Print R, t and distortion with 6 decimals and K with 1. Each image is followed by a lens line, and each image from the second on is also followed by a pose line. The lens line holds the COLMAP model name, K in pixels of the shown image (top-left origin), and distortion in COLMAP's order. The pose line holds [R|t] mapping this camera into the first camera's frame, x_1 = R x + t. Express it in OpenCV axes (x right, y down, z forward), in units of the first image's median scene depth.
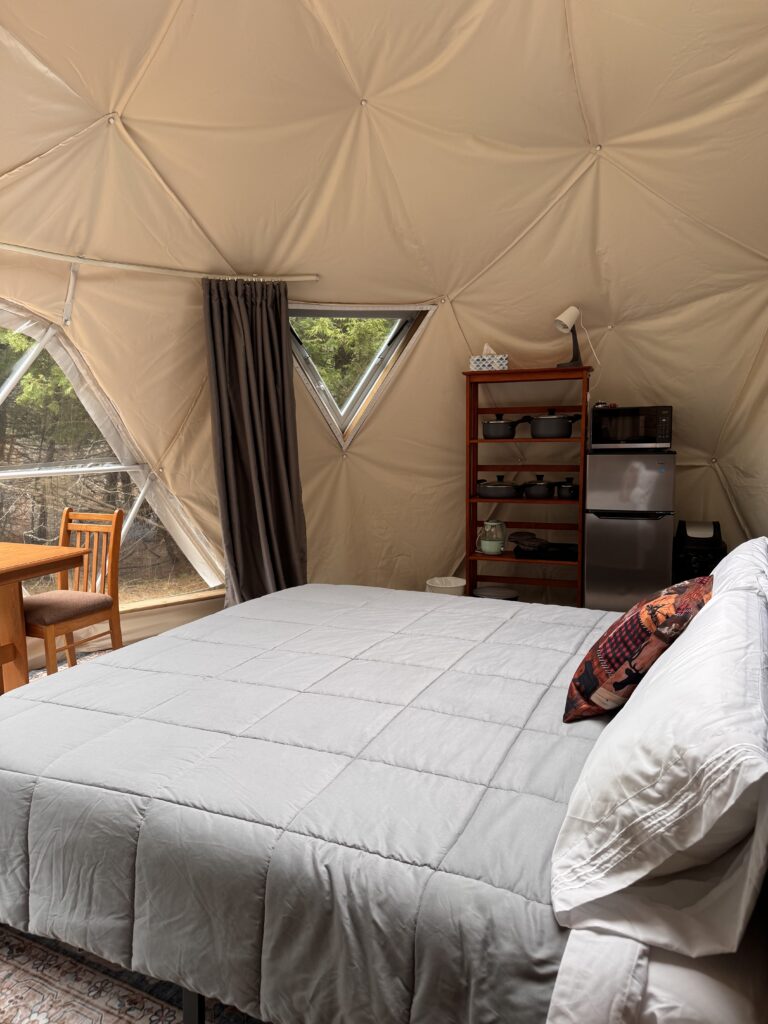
lens RADIAL K [[704.9, 0, 391.5], [0, 704.9, 525.5], [0, 0, 1]] dist [0.067549, -0.051072]
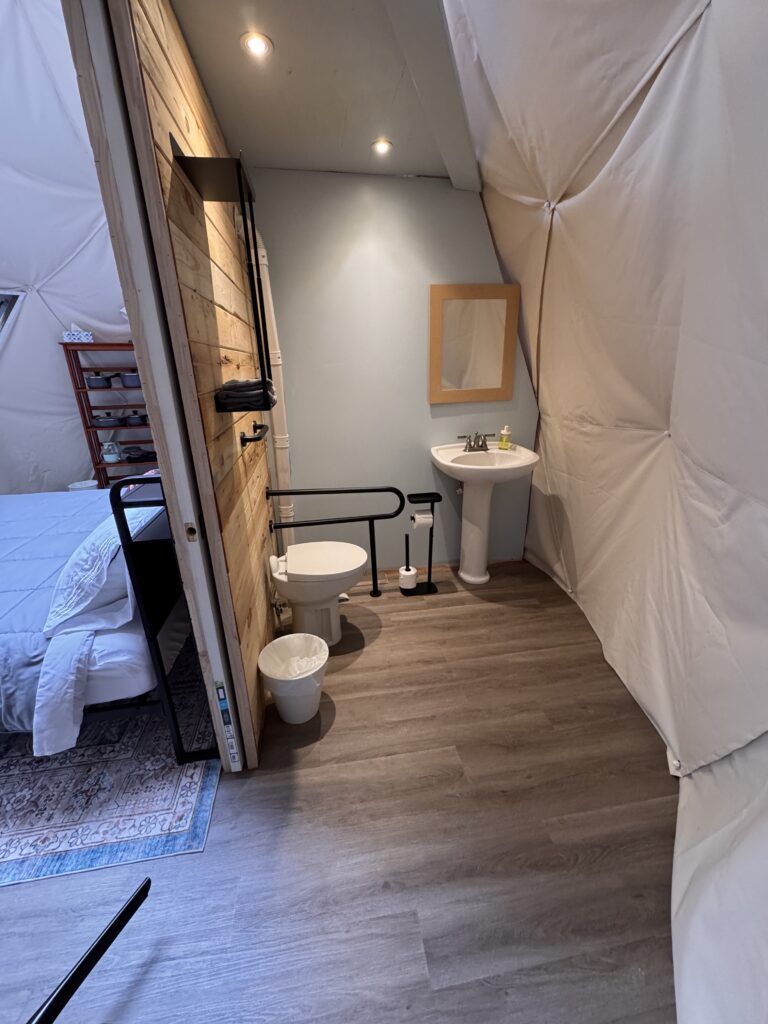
lens RADIAL K [[405.4, 0, 382.6], [0, 405.4, 507.1], [0, 0, 1]] dist [0.007819, 0.000651]
pose [[0.811858, -0.189268, 0.552325, 0.116741], [0.090004, 0.975261, 0.201902, 0.008095], [-0.576875, -0.114204, 0.808809, -0.128636]]
